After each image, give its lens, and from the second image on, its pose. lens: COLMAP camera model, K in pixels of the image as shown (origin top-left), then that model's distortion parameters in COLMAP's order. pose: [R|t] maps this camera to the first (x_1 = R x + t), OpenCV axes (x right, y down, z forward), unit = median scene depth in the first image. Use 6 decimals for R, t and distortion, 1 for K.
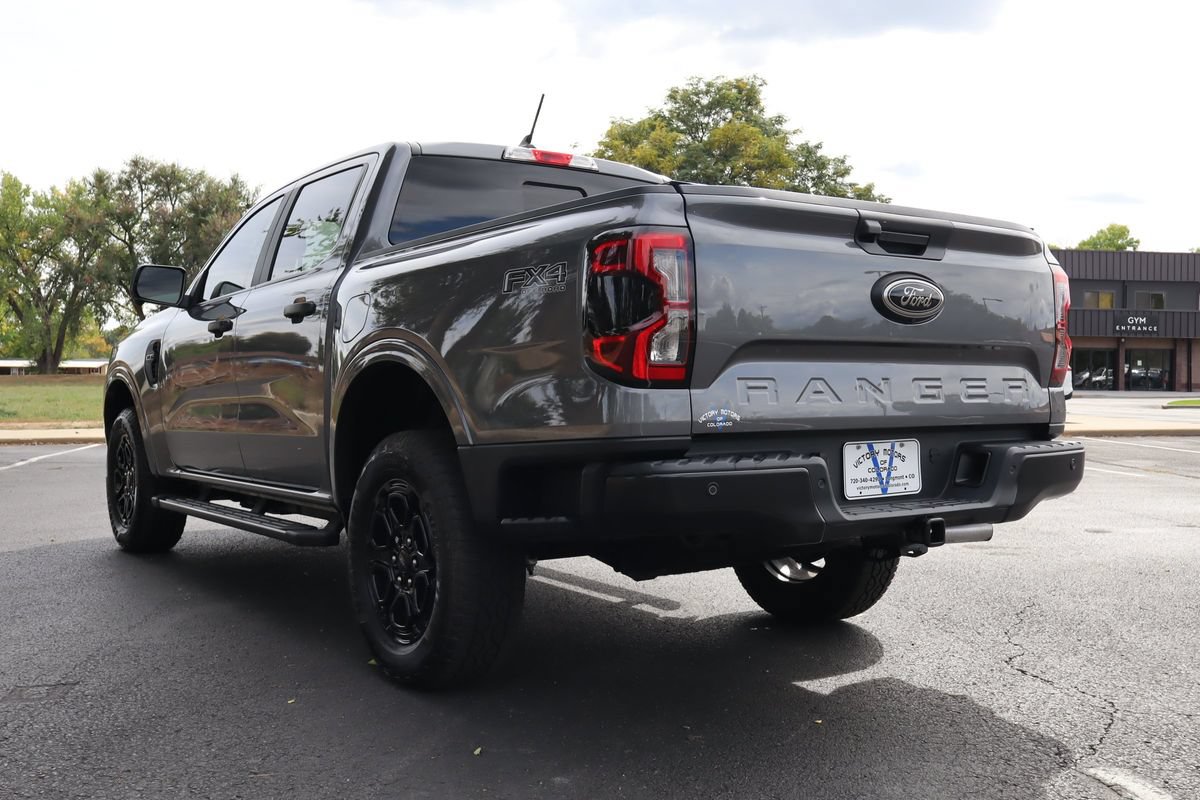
lens RADIAL K [[1202.0, 0, 600.0], [0, 1202.0, 400.0], [0, 0, 1]] dist [0.011289, 0.005538]
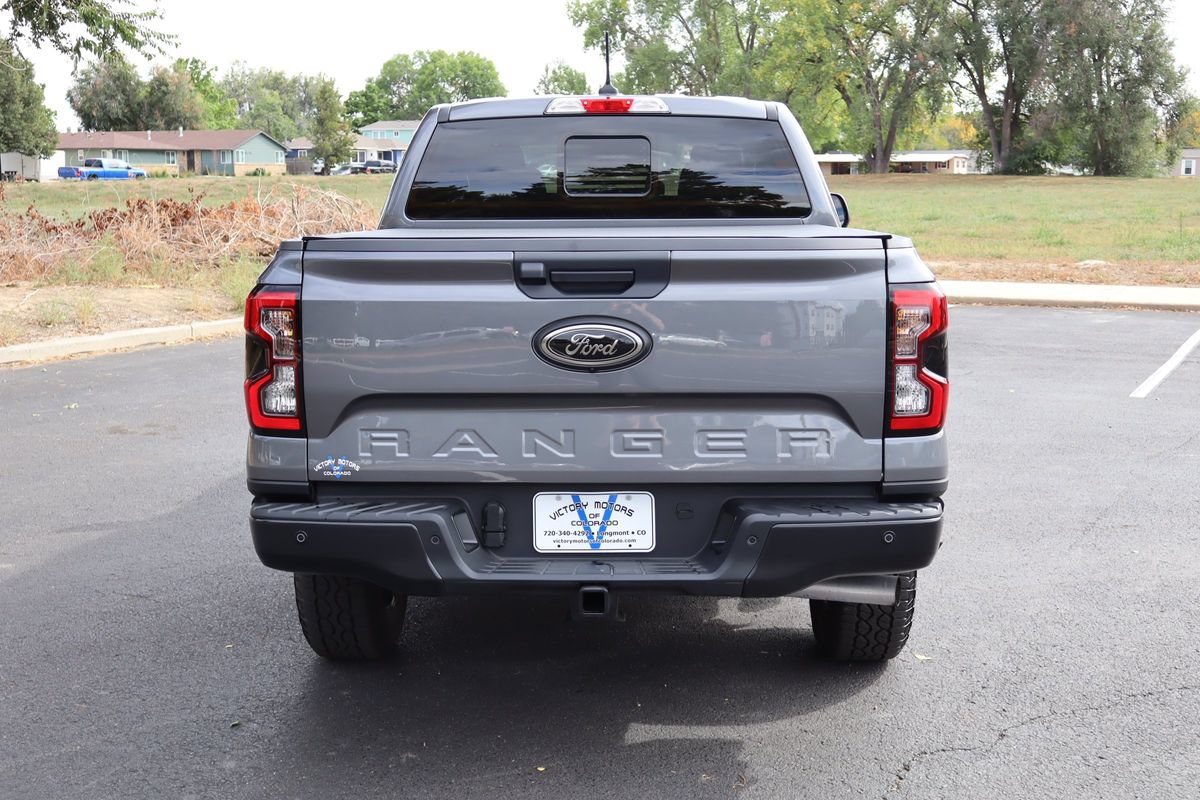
lens RADIAL K [[1537.6, 0, 600.0], [0, 1537.6, 400.0], [0, 0, 1]] dist [0.011248, 0.017588]
pose [[0.793138, 0.086480, -0.602870, 0.665555], [-0.002835, 0.990381, 0.138337, -0.140512], [0.609035, -0.108011, 0.785755, 0.062558]]
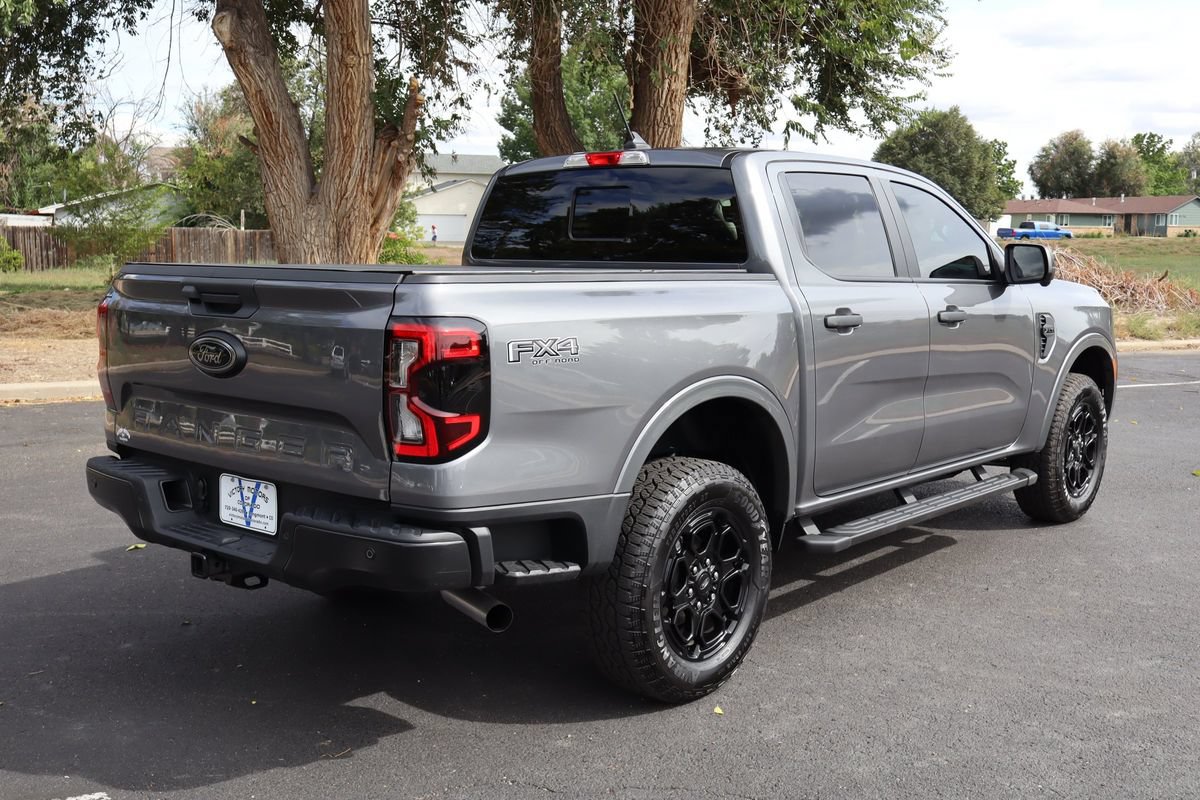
lens RADIAL K [[1284.9, 0, 600.0], [0, 1284.9, 400.0], [0, 0, 1]] dist [0.010844, 0.024055]
pose [[0.221533, 0.126399, -0.966926, 1.018349], [-0.015035, 0.991889, 0.126217, -0.135687], [0.975037, -0.013424, 0.221636, 0.746841]]
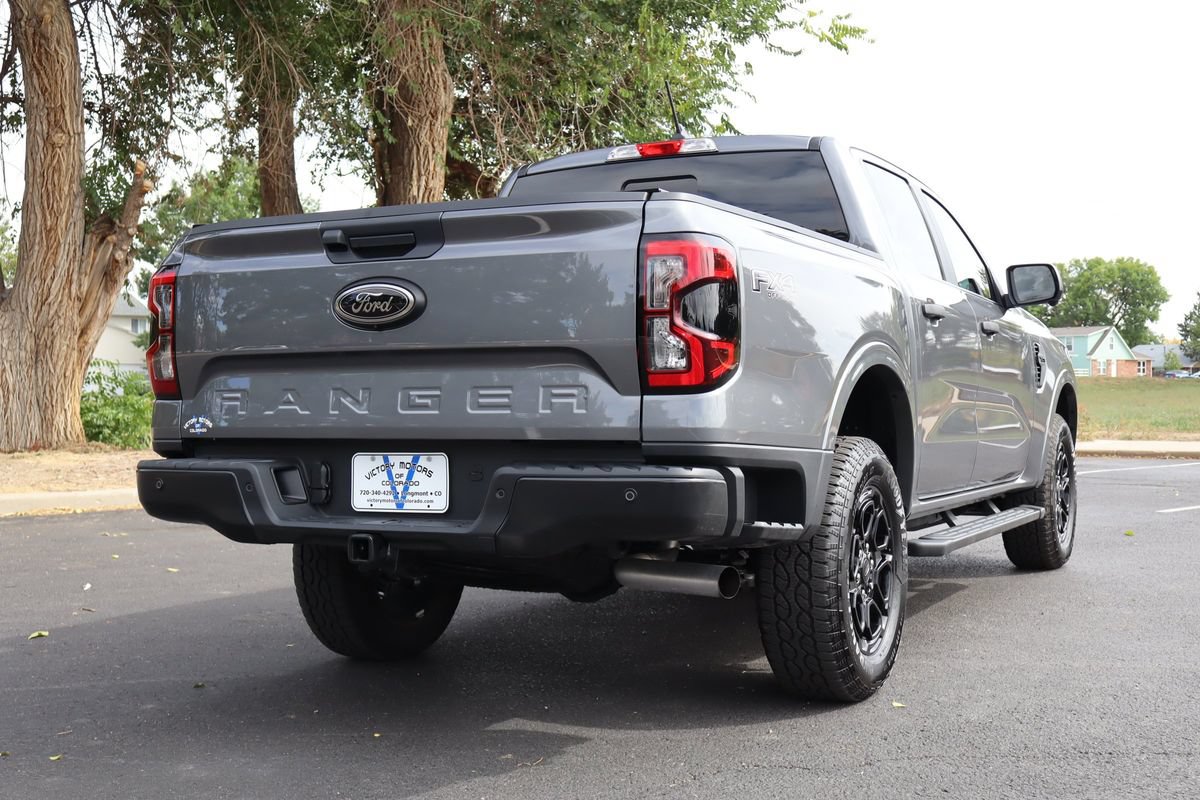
lens RADIAL K [[1500.5, 0, 600.0], [0, 1500.5, 400.0], [0, 0, 1]] dist [0.017700, 0.026576]
pose [[0.451892, -0.001332, -0.892072, 0.966374], [-0.000985, 0.999998, -0.001992, -0.004178], [0.892072, 0.001779, 0.451890, 0.428501]]
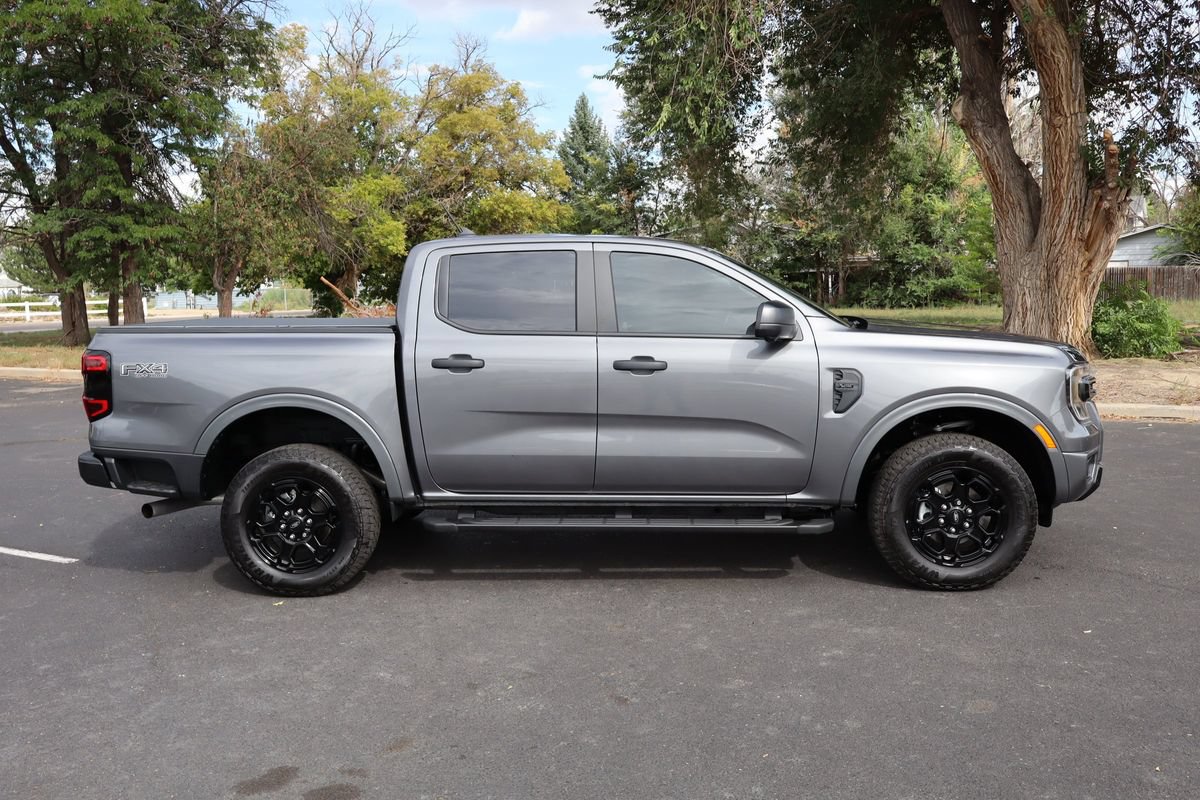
lens RADIAL K [[1096.4, 0, 600.0], [0, 1096.4, 400.0], [0, 0, 1]] dist [0.006366, 0.003939]
pose [[-0.642962, 0.097546, -0.759660, 0.873282], [0.014613, 0.993238, 0.115171, -0.164722], [0.765758, 0.062949, -0.640040, 1.990326]]
